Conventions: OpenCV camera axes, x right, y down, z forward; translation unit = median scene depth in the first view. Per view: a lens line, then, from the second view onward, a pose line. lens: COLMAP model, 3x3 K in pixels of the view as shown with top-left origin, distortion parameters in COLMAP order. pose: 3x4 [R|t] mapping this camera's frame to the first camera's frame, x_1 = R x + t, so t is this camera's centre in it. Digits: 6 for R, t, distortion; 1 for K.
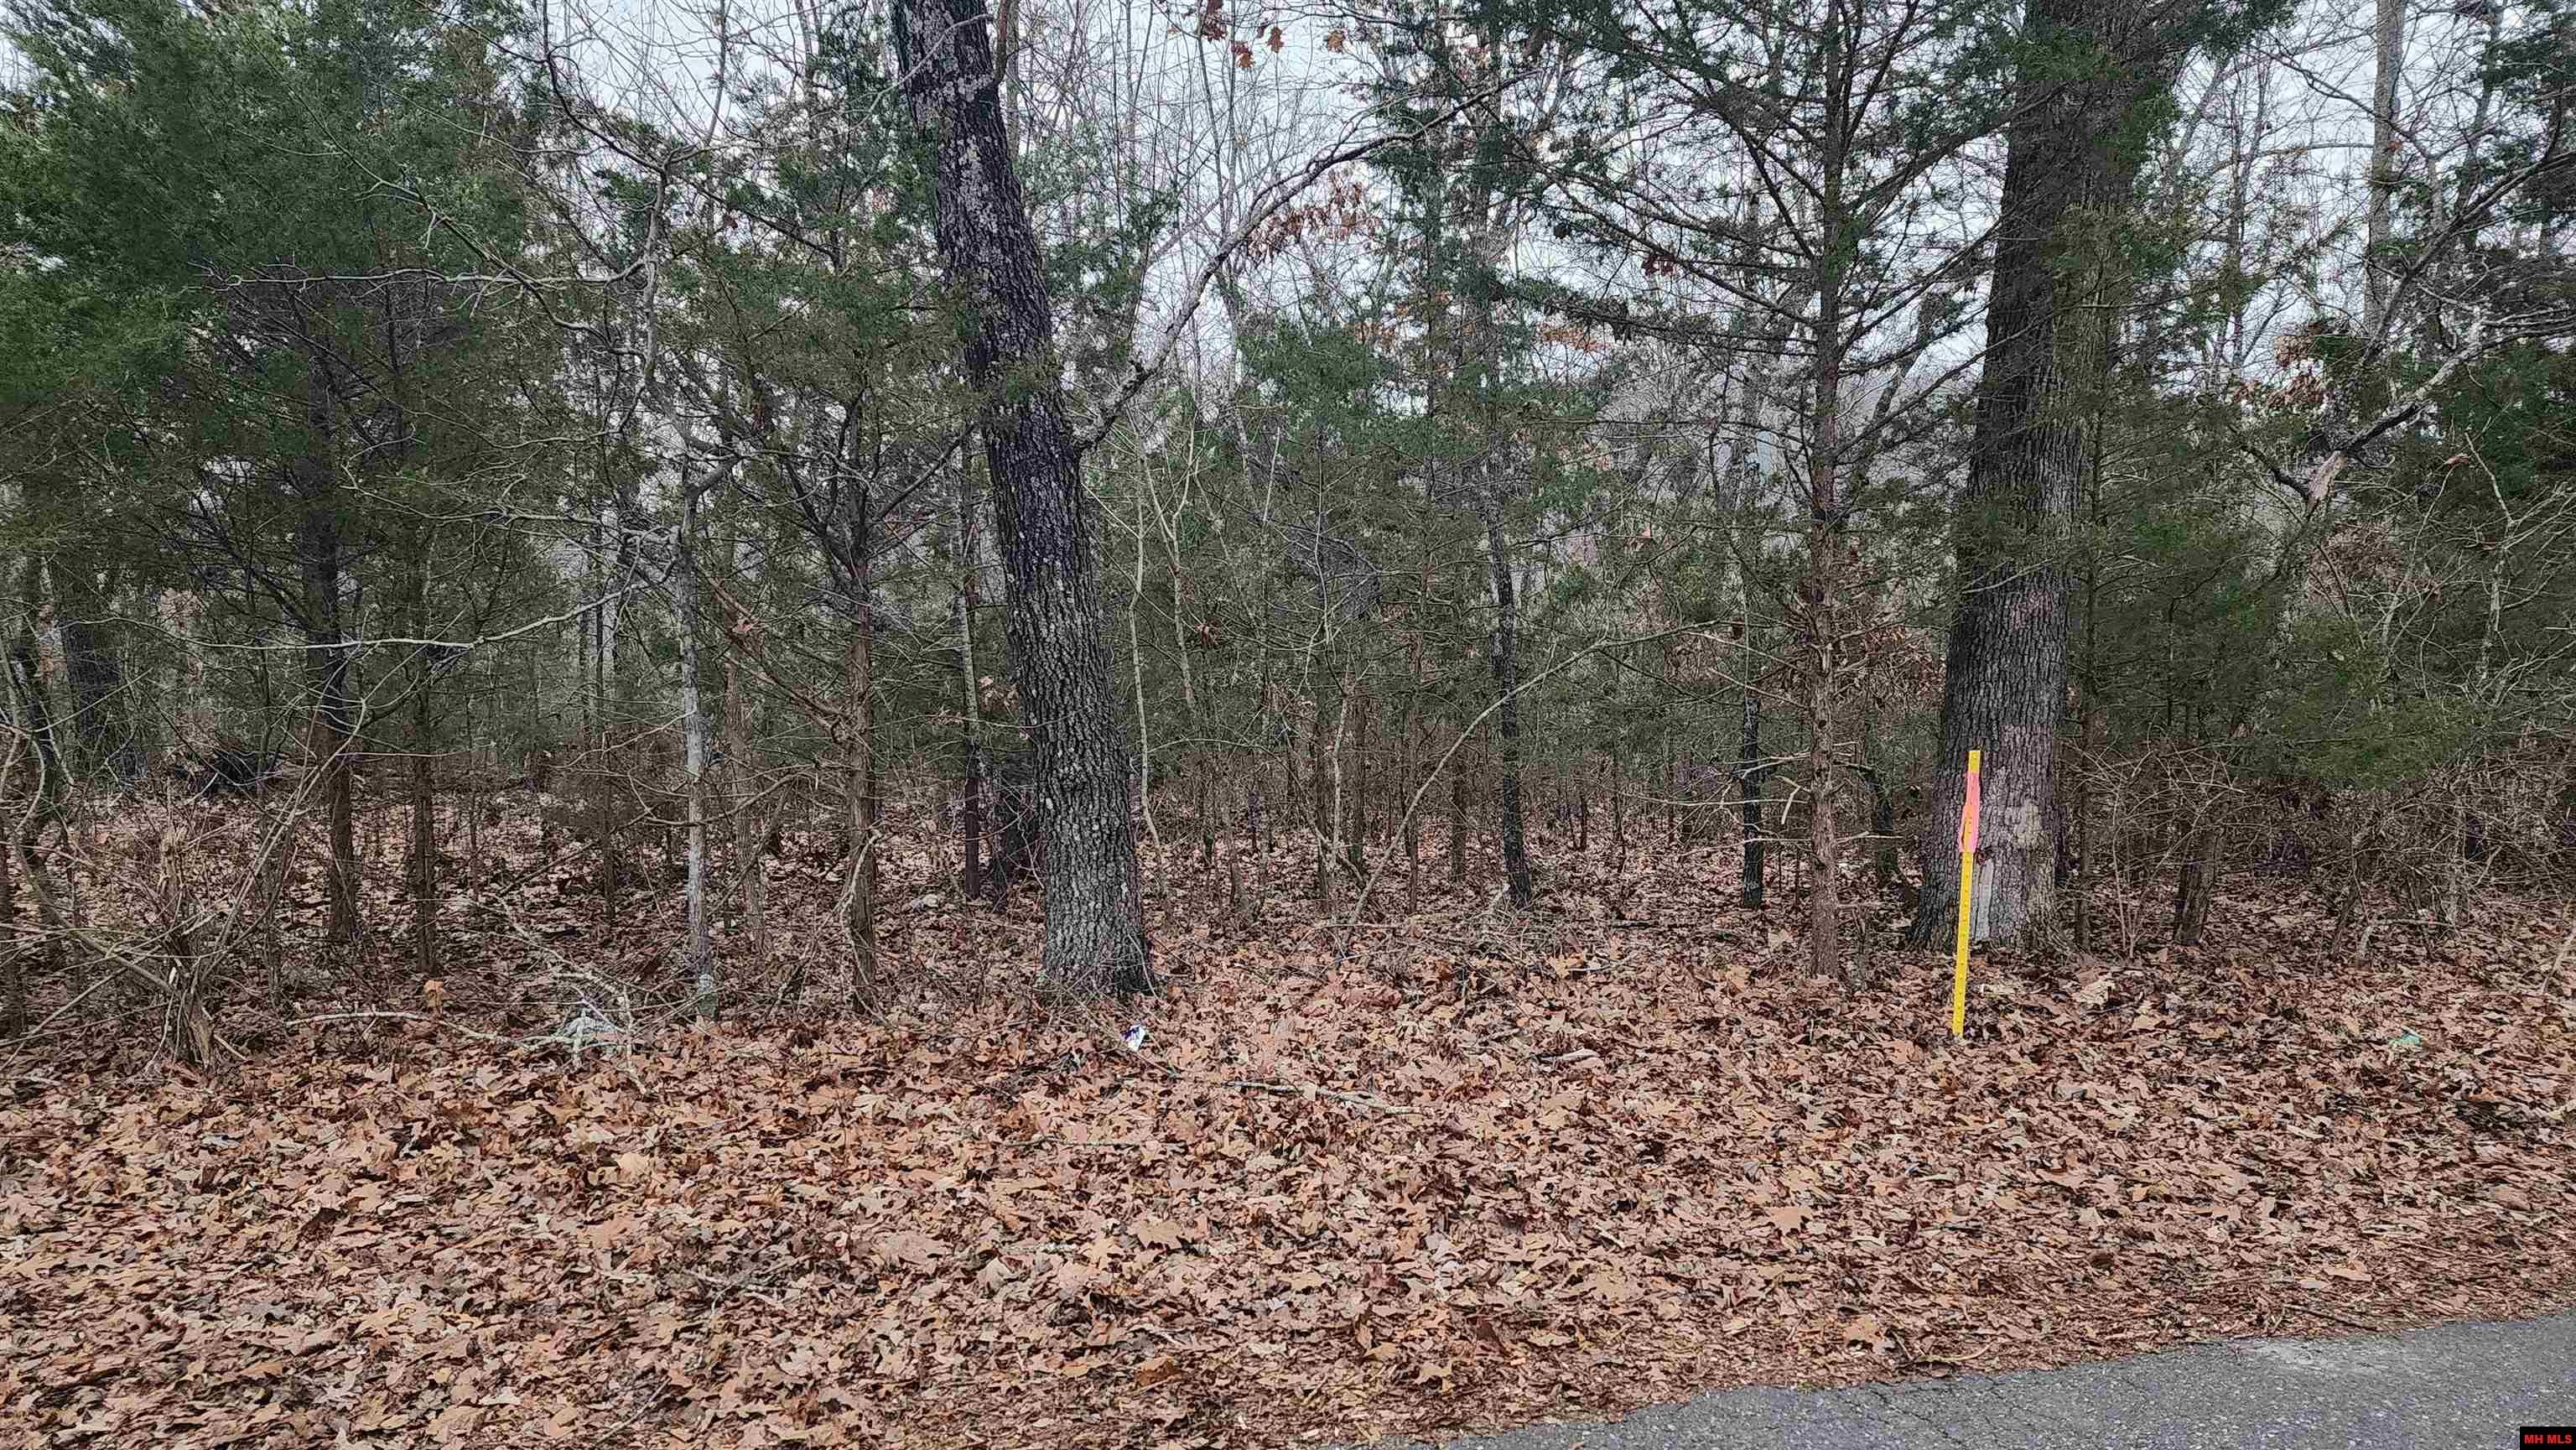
lens RADIAL K [[1703.2, 0, 1288.0], [0, 1703.2, 725.0], [0, 0, 1]] dist [0.043139, -0.000125]
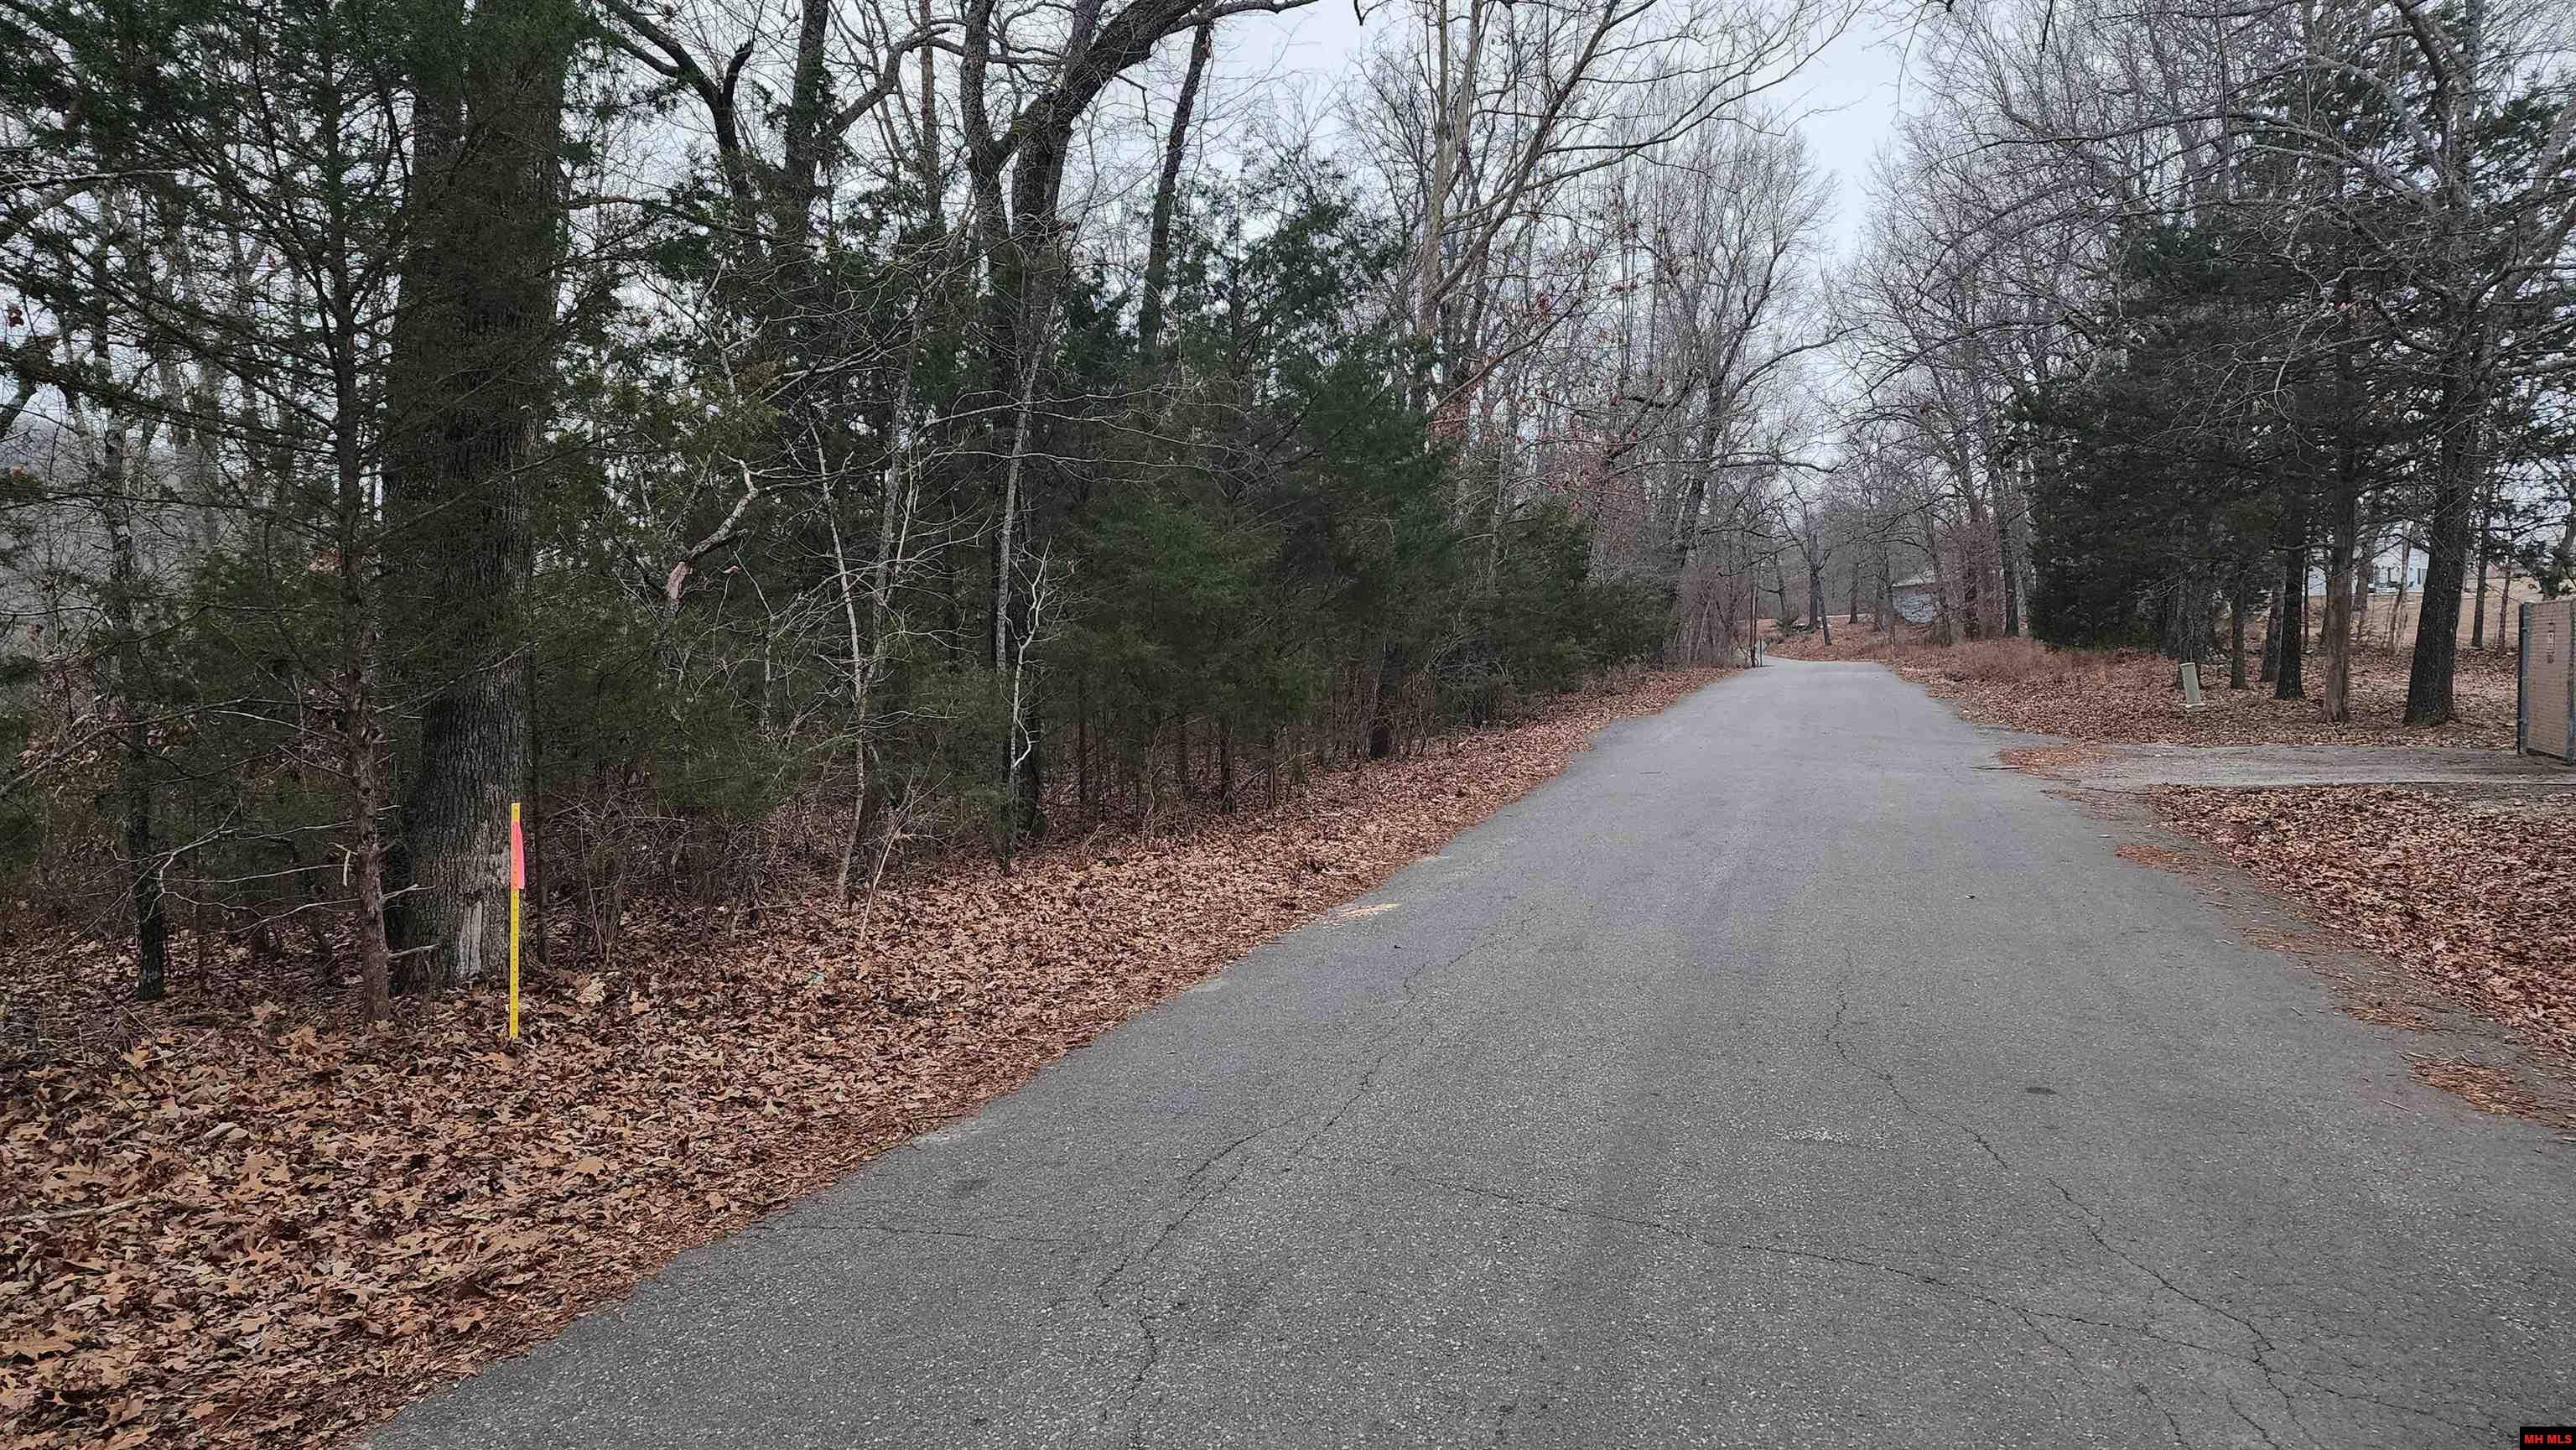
lens RADIAL K [[1703.2, 0, 1288.0], [0, 1703.2, 725.0], [0, 0, 1]] dist [0.043139, -0.000125]
pose [[0.517662, -0.037119, 0.854780, -0.332419], [0.072377, 0.997377, -0.000520, 0.000252], [-0.852519, 0.062135, 0.518991, -0.078642]]
